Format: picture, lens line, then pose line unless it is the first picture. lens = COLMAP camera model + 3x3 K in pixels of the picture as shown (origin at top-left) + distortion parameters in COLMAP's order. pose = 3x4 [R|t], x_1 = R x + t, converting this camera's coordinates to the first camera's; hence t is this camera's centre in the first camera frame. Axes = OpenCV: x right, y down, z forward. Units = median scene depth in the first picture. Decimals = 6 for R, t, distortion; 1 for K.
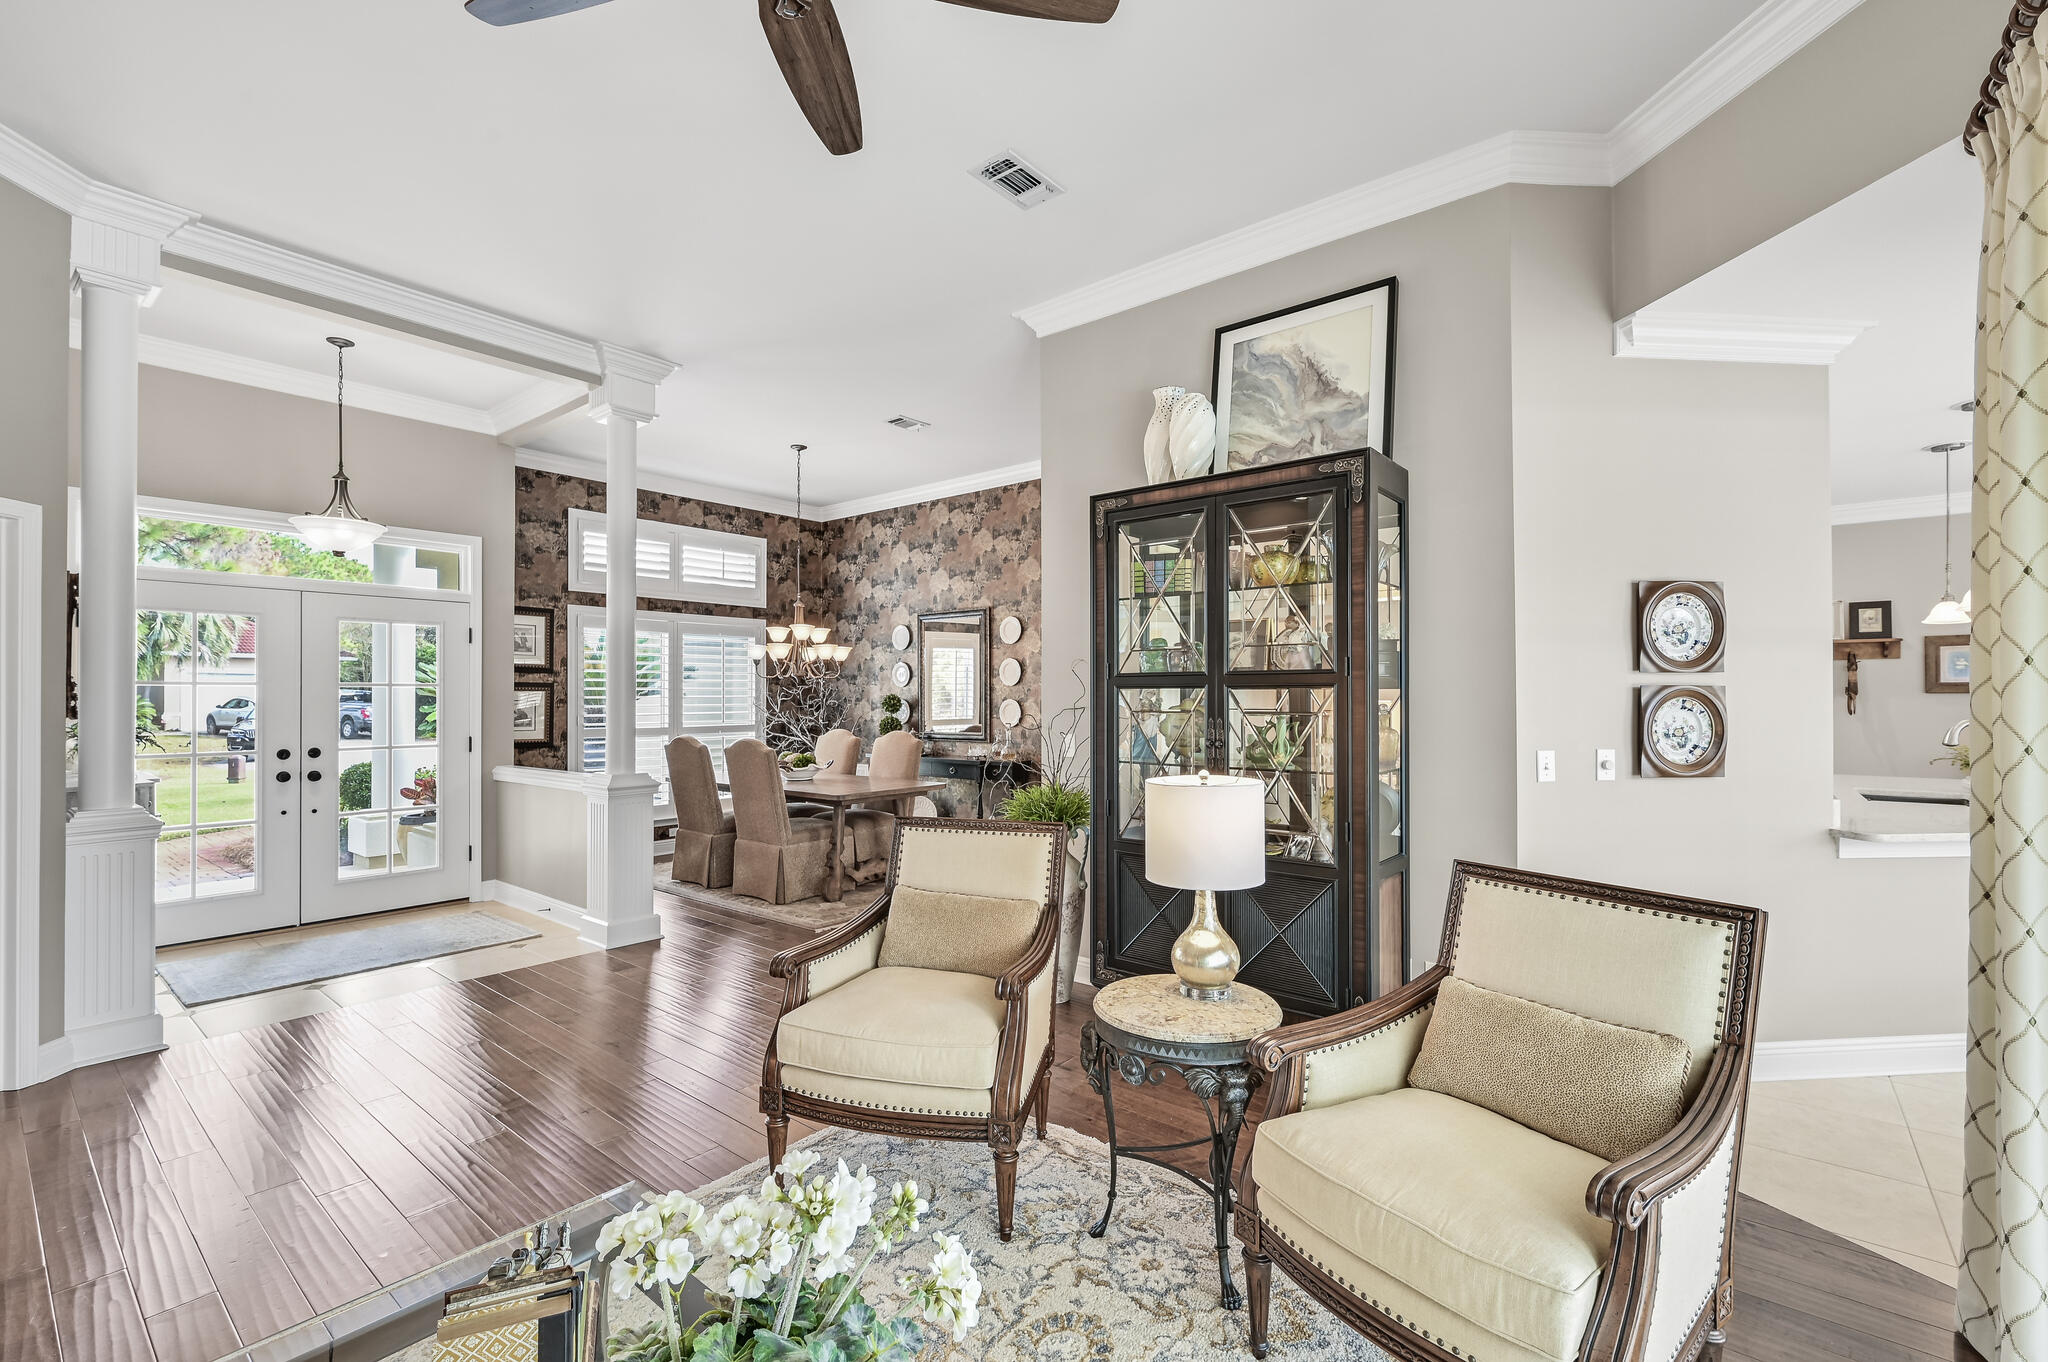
lens RADIAL K [[886.8, 0, 1021.3], [0, 886.8, 691.3], [0, 0, 1]] dist [0.001400, 0.000025]
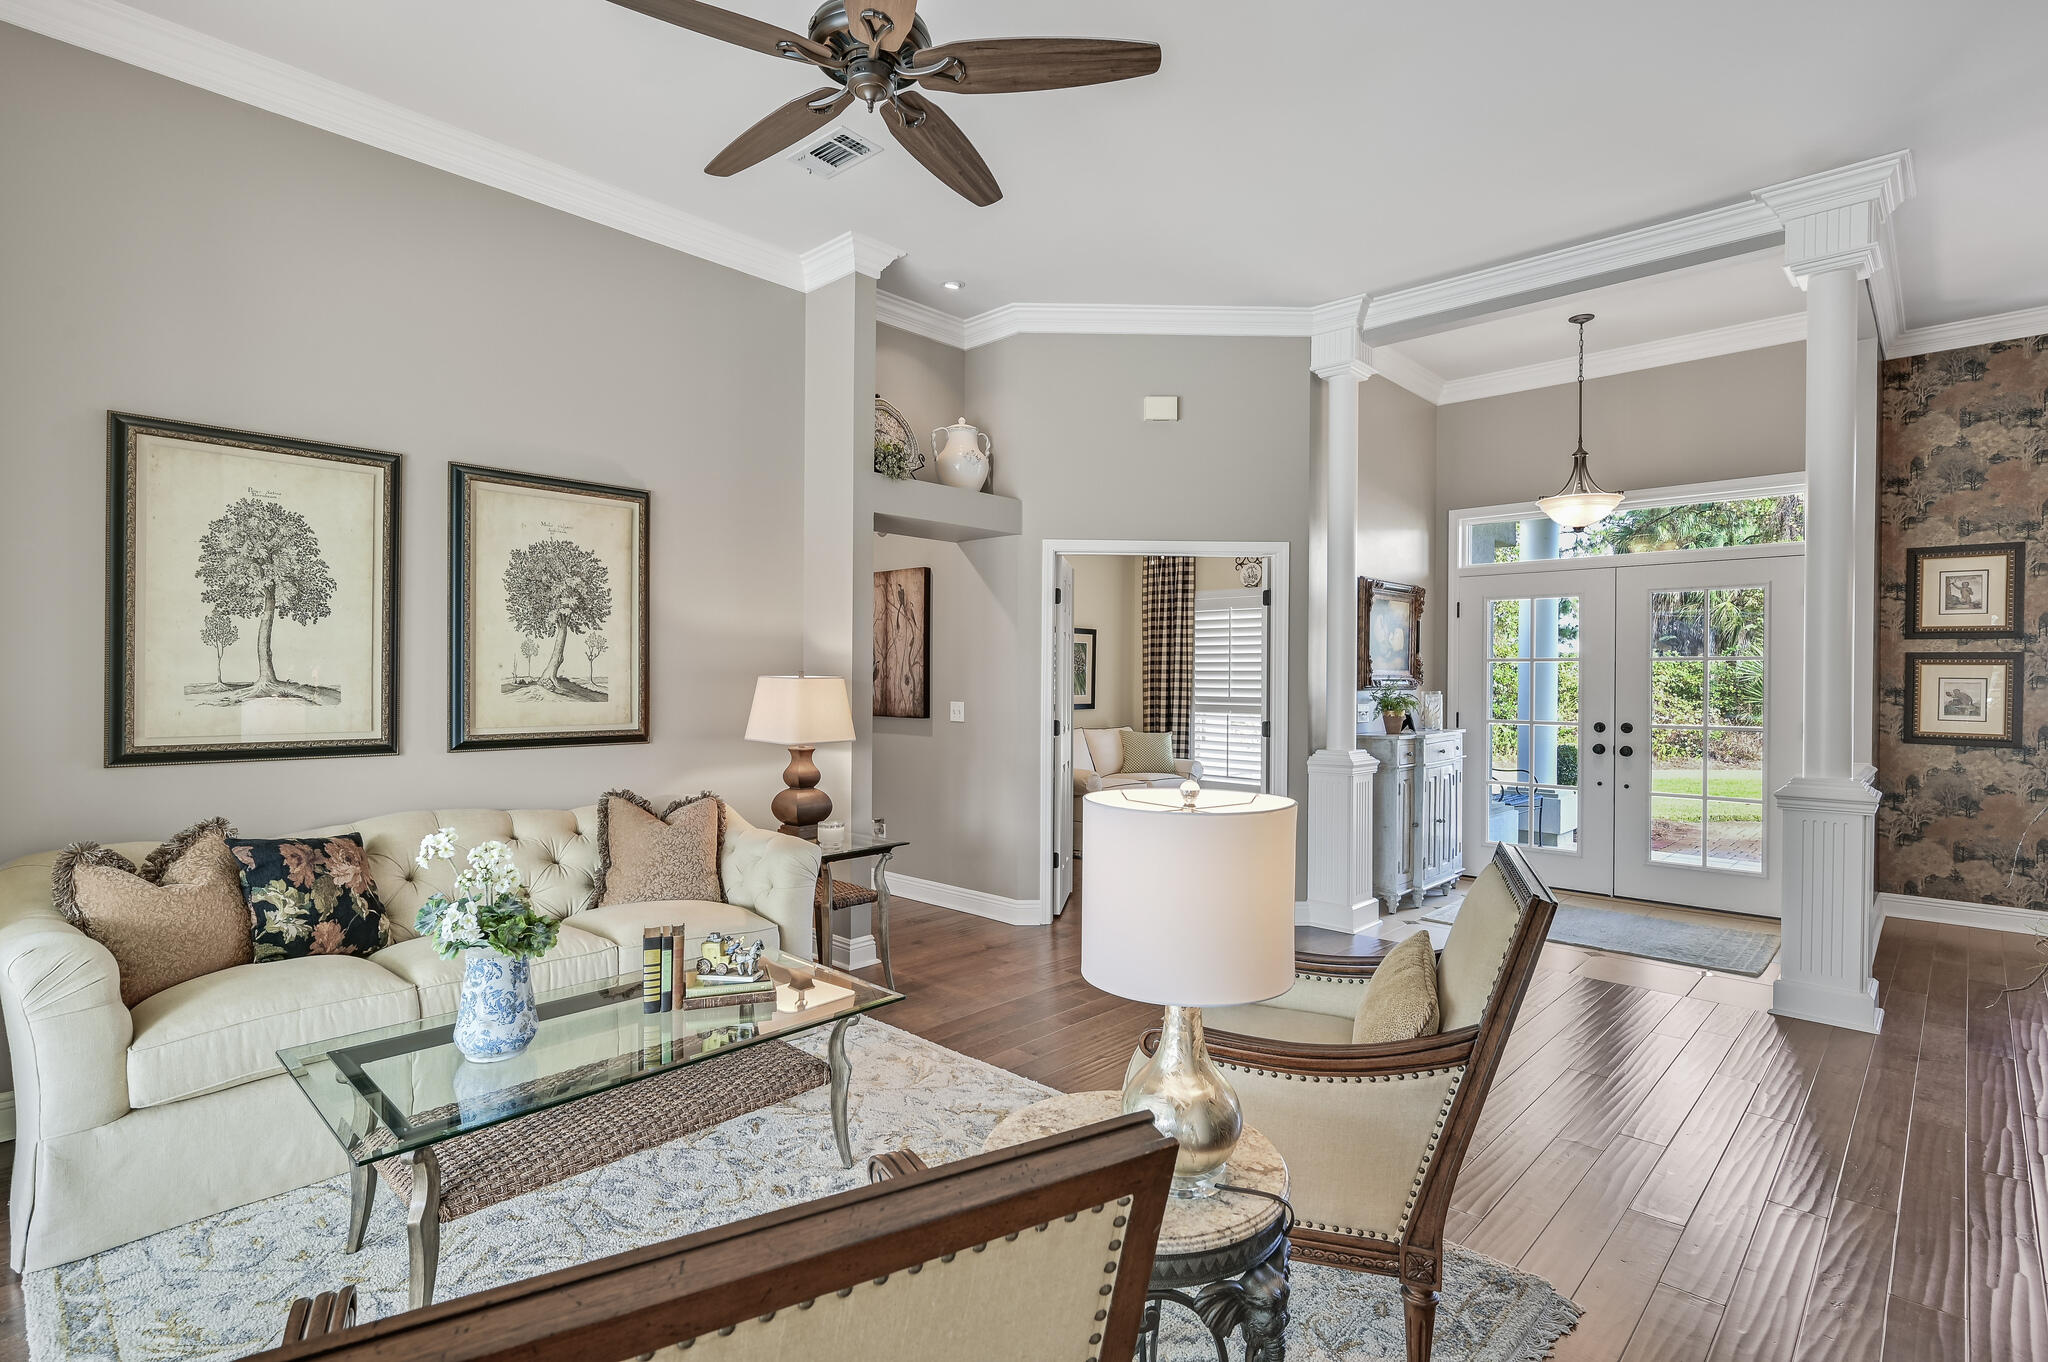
lens RADIAL K [[982.5, 0, 1022.6], [0, 982.5, 681.4], [0, 0, 1]] dist [0.000713, -0.001149]
pose [[-0.072338, 0.006001, -0.997362, 0.266817], [0.001338, 0.999982, 0.005920, 0.007152], [0.997379, -0.000906, -0.072345, 0.303303]]
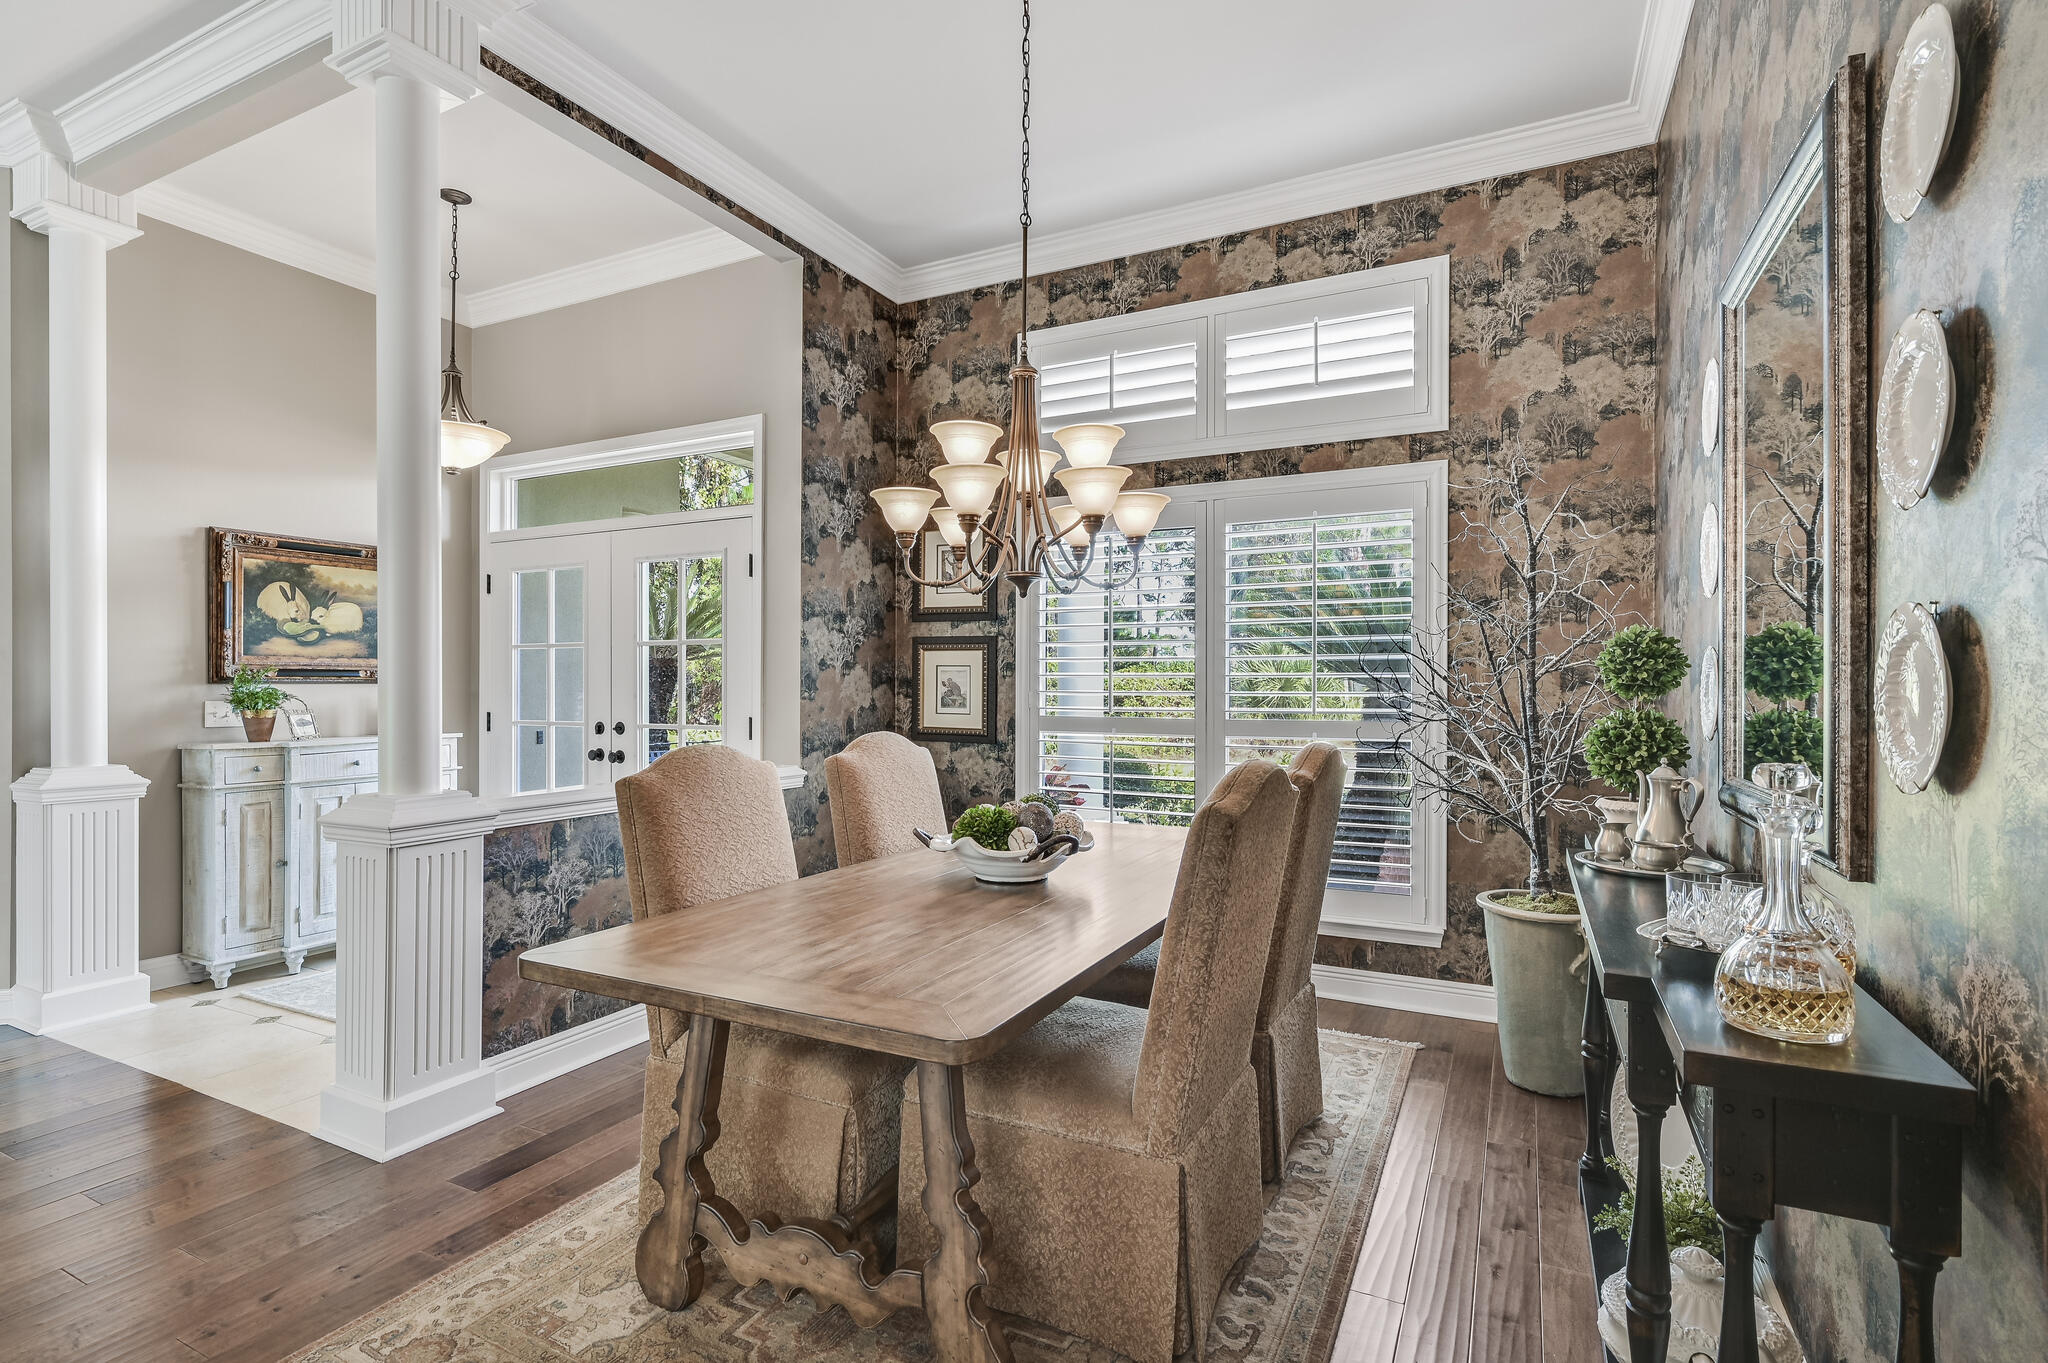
lens RADIAL K [[982.5, 0, 1032.4], [0, 982.5, 687.1], [0, 0, 1]] dist [0.000713, -0.001149]
pose [[0.215473, 0.000857, -0.976509, 0.123383], [0.005265, 0.999984, 0.002039, 0.023899], [0.976496, -0.005581, 0.215465, 0.886366]]
